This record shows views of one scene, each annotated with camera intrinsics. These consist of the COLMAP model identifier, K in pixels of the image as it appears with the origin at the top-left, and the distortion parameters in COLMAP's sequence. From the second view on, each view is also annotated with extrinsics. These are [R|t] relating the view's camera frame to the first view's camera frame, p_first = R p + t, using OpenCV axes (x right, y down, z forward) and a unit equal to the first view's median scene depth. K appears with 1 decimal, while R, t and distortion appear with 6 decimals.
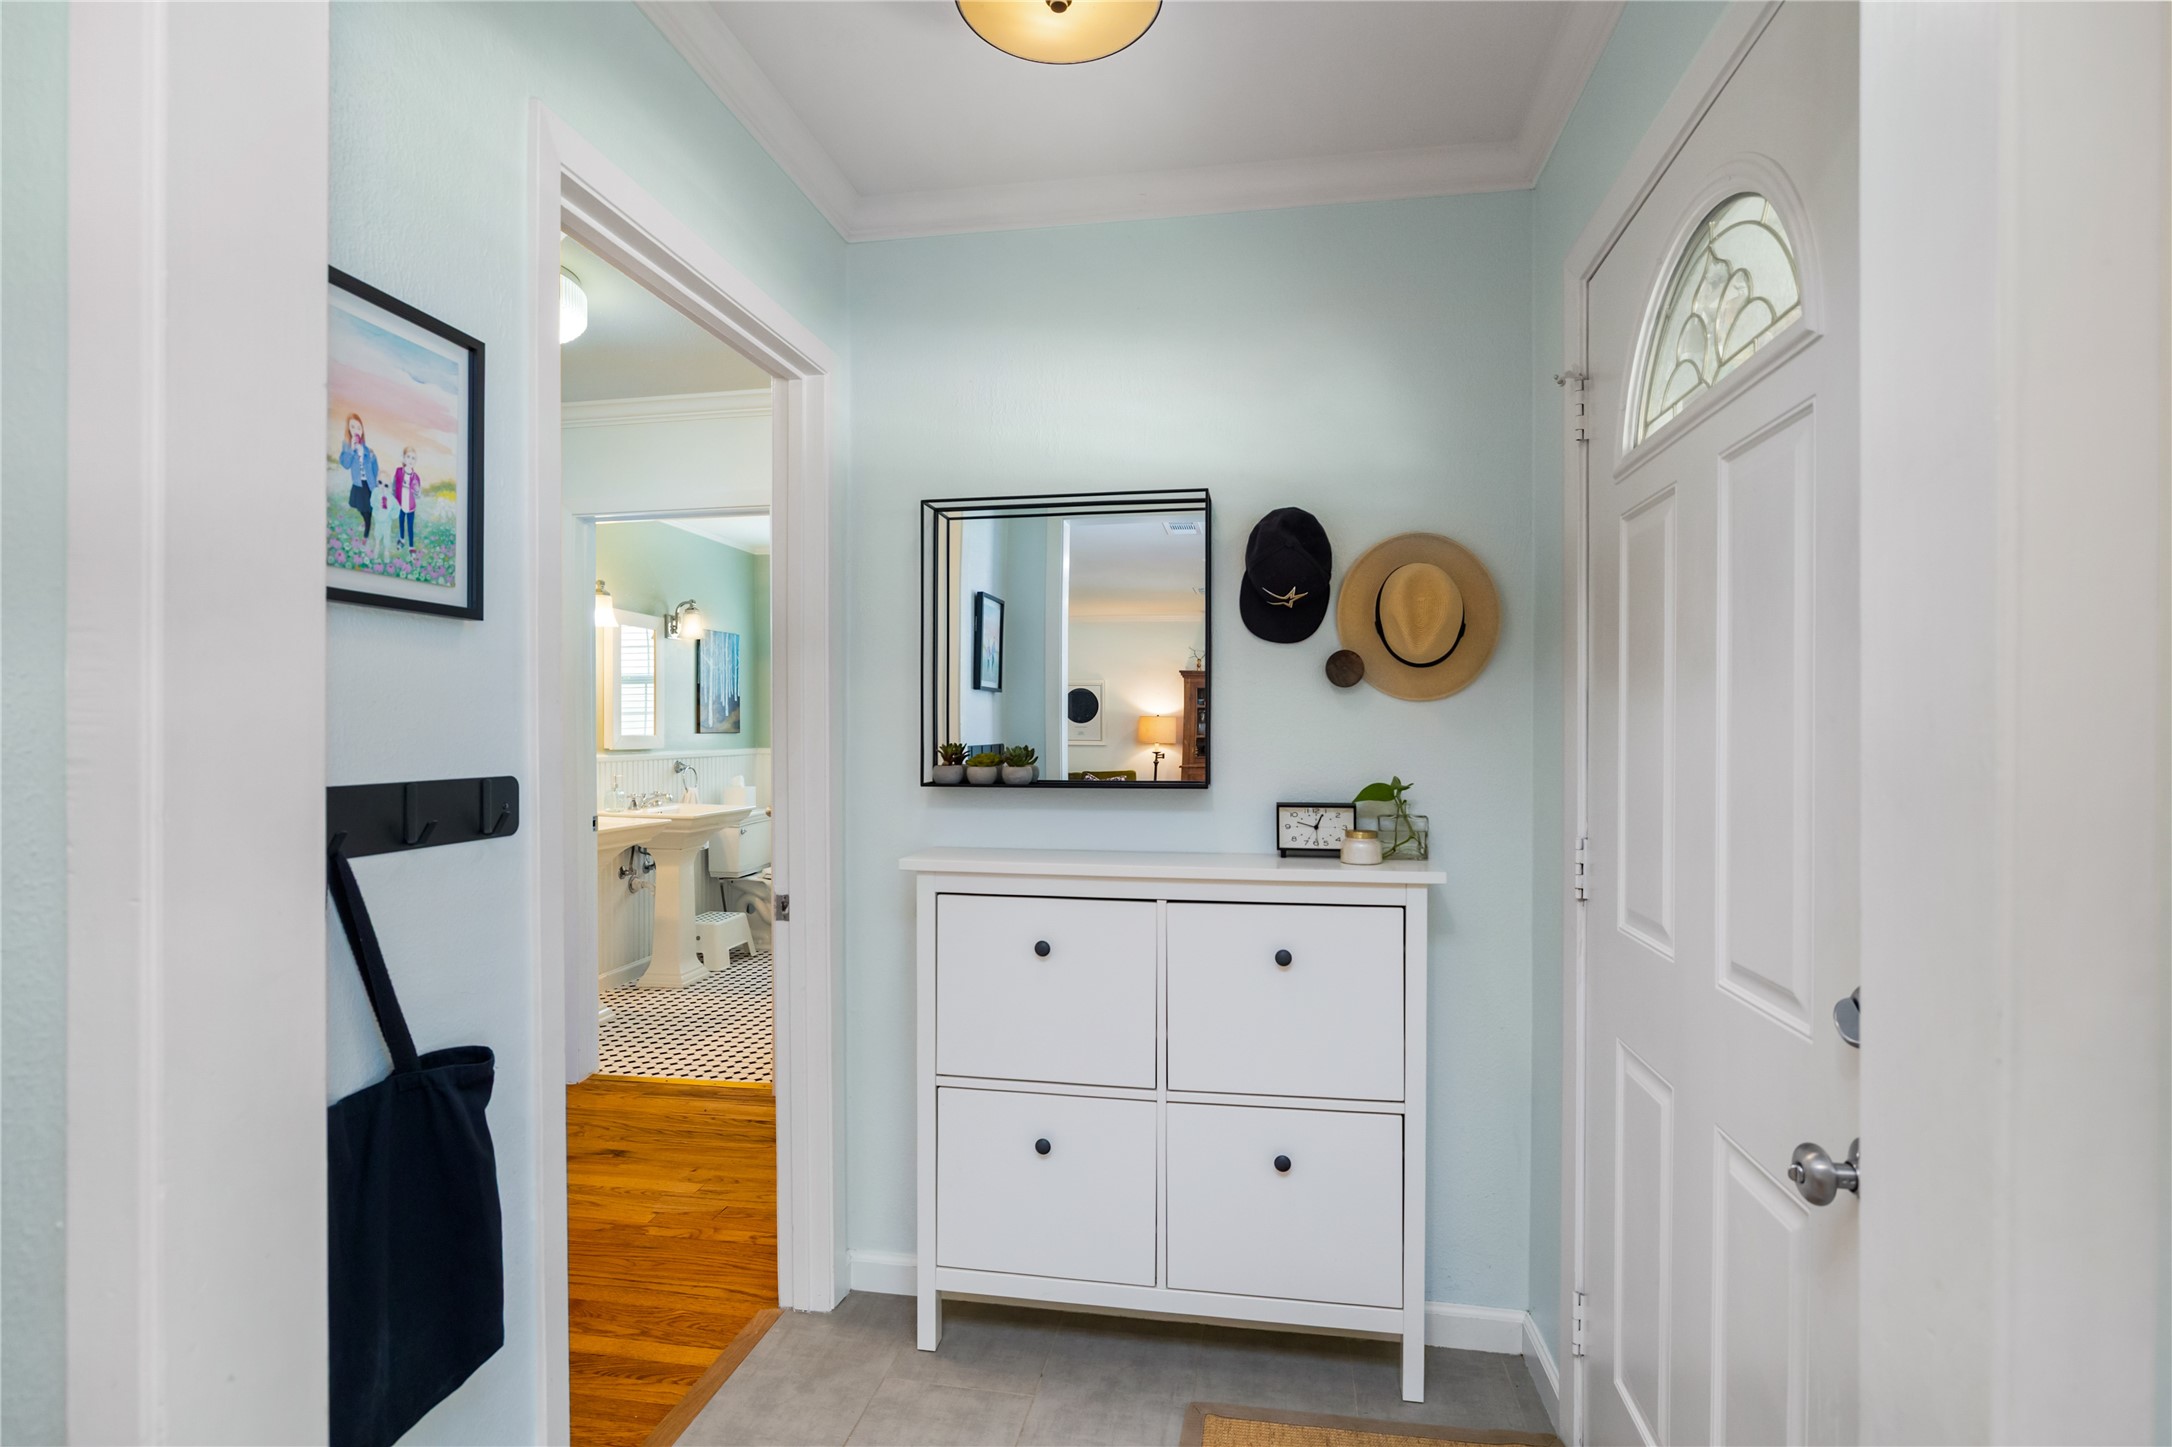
lens RADIAL K [[1034.2, 0, 1086.7], [0, 1034.2, 732.1], [0, 0, 1]] dist [0.088391, -0.000005]
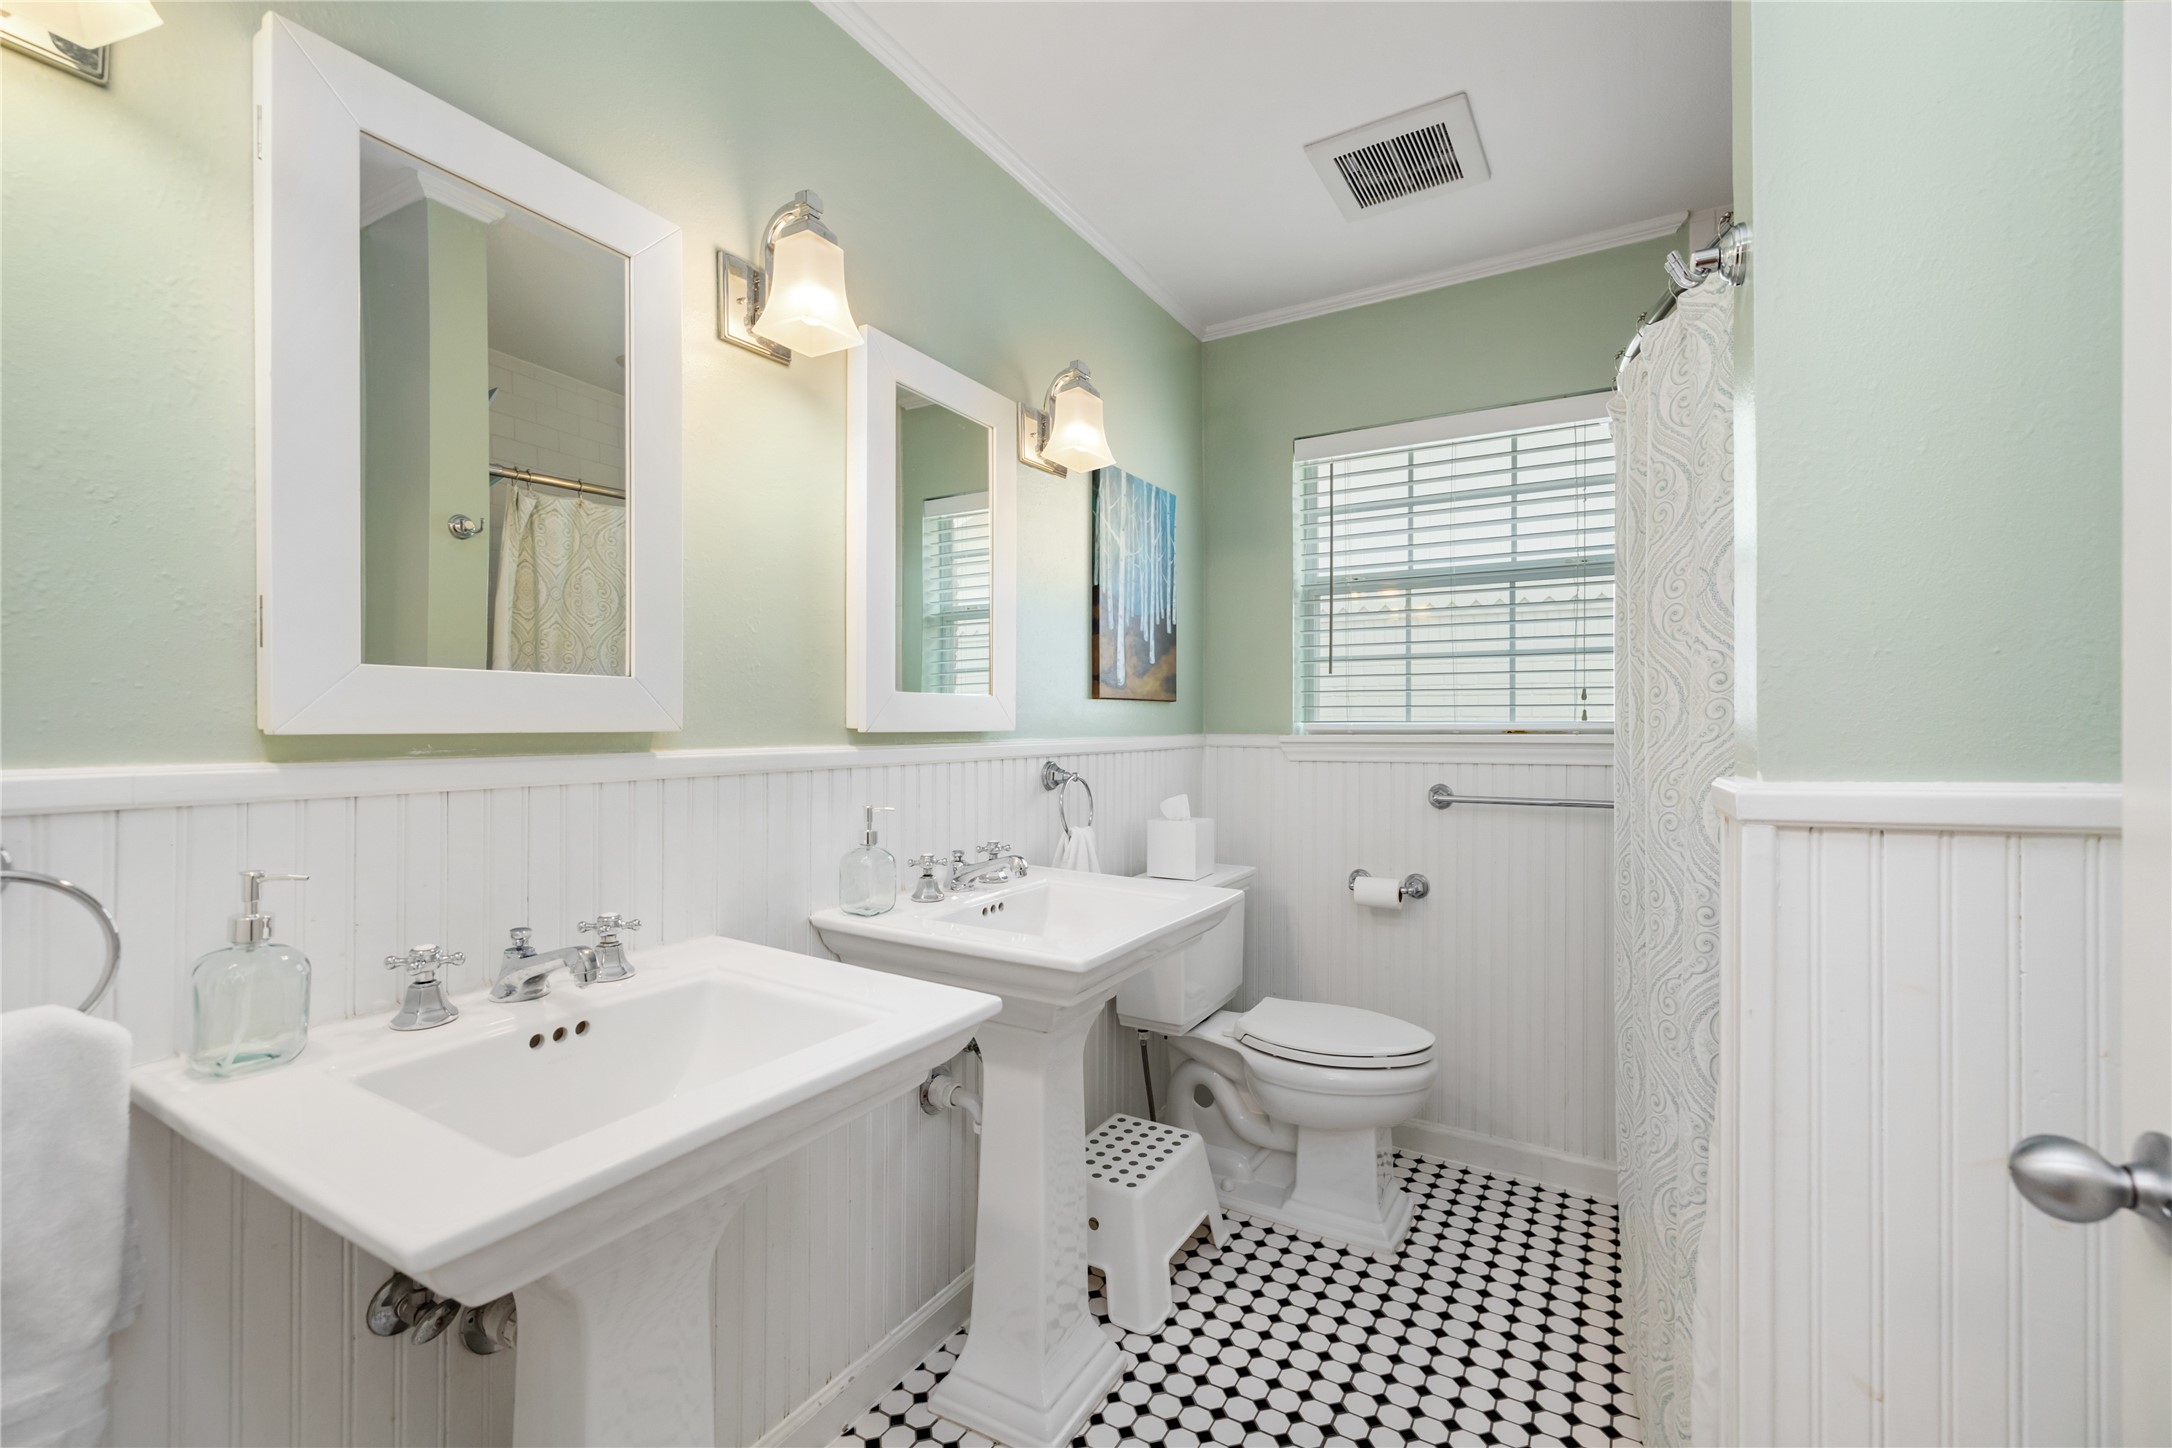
lens RADIAL K [[933.0, 0, 1087.3], [0, 933.0, 727.9], [0, 0, 1]] dist [0.001303, 0.000014]
pose [[0.933224, 0.004135, -0.359270, -0.230722], [-0.003380, 0.999991, 0.002731, 0.012276], [0.359278, -0.001335, 0.933229, 0.626365]]
